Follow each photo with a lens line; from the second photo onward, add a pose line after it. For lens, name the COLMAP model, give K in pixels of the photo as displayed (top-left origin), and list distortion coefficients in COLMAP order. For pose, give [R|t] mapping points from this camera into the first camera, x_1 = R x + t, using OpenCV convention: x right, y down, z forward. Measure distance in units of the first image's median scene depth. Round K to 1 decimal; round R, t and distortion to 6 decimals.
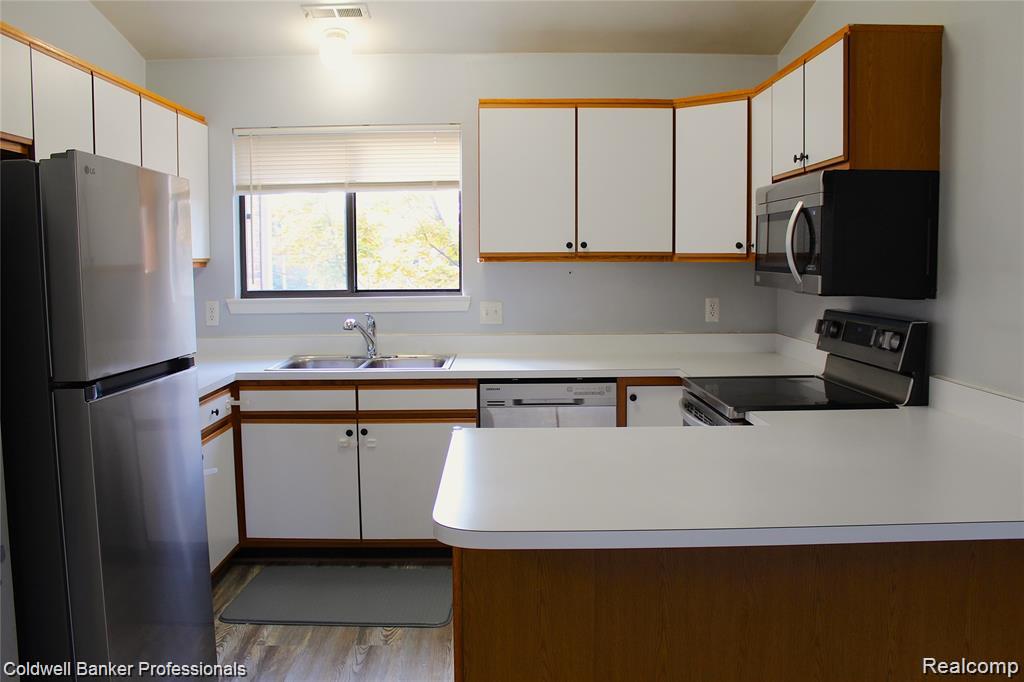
lens RADIAL K [[860.3, 0, 512.0], [0, 860.3, 341.0], [0, 0, 1]] dist [-0.178863, 0.161809]
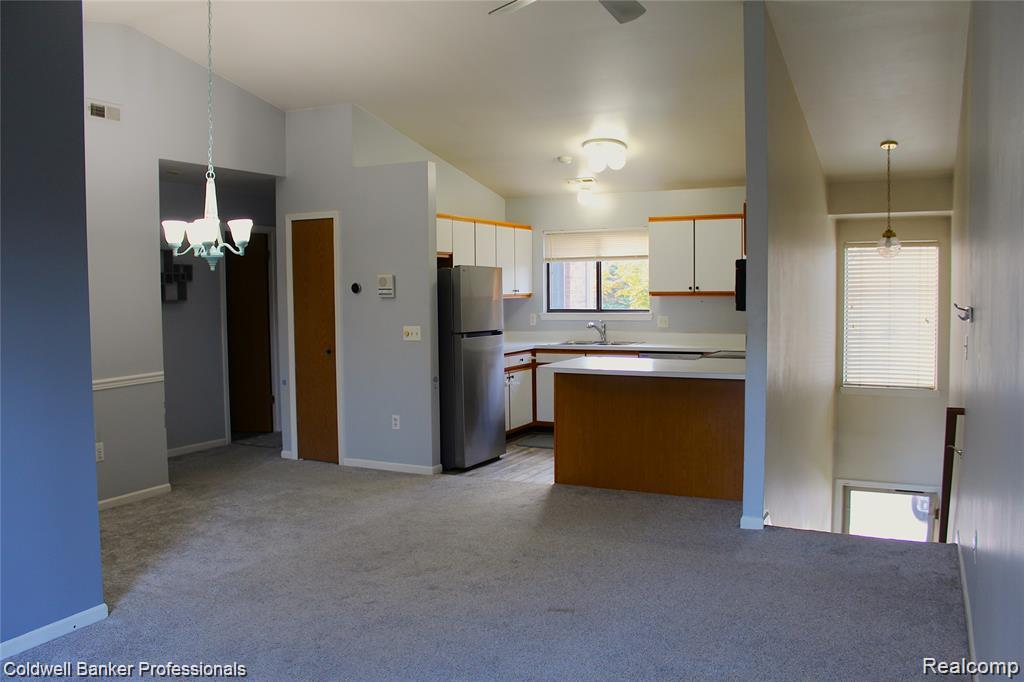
lens RADIAL K [[838.4, 0, 512.0], [0, 838.4, 341.0], [0, 0, 1]] dist [-0.174348, 0.153179]
pose [[0.889189, 0.024798, -0.456868, 0.575845], [-0.038454, 0.999048, -0.020615, 0.068194], [0.455922, 0.035899, 0.889295, -0.910453]]
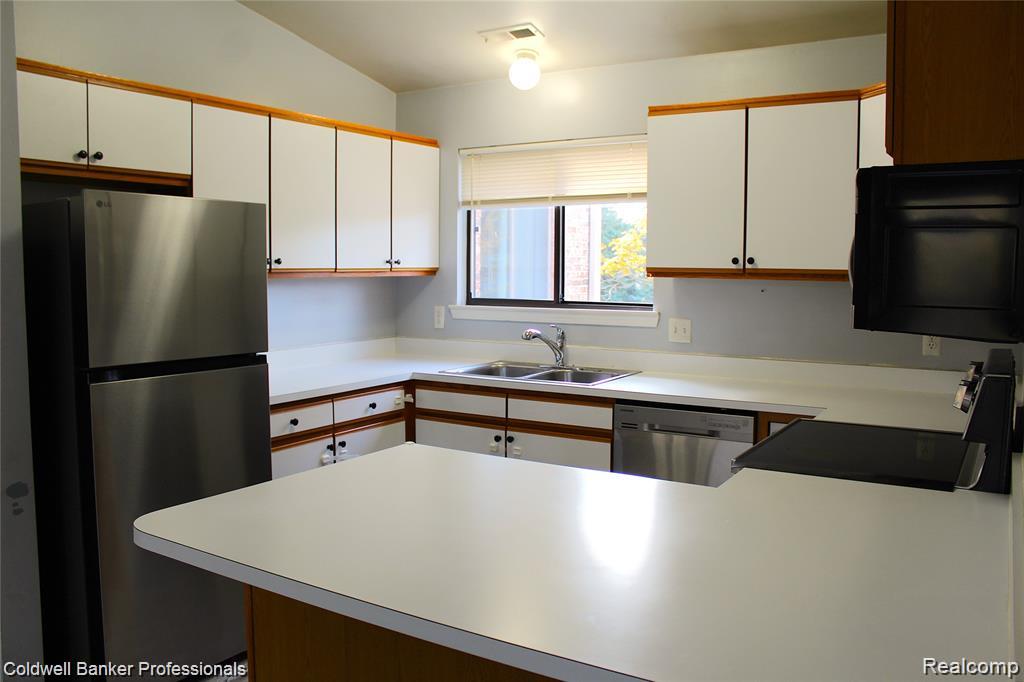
lens RADIAL K [[838.4, 0, 512.0], [0, 838.4, 341.0], [0, 0, 1]] dist [-0.174348, 0.153179]
pose [[0.843129, 0.059261, -0.534436, 0.329954], [-0.061915, 0.997997, 0.012987, -0.023087], [0.534135, 0.022140, 0.845109, 0.131805]]
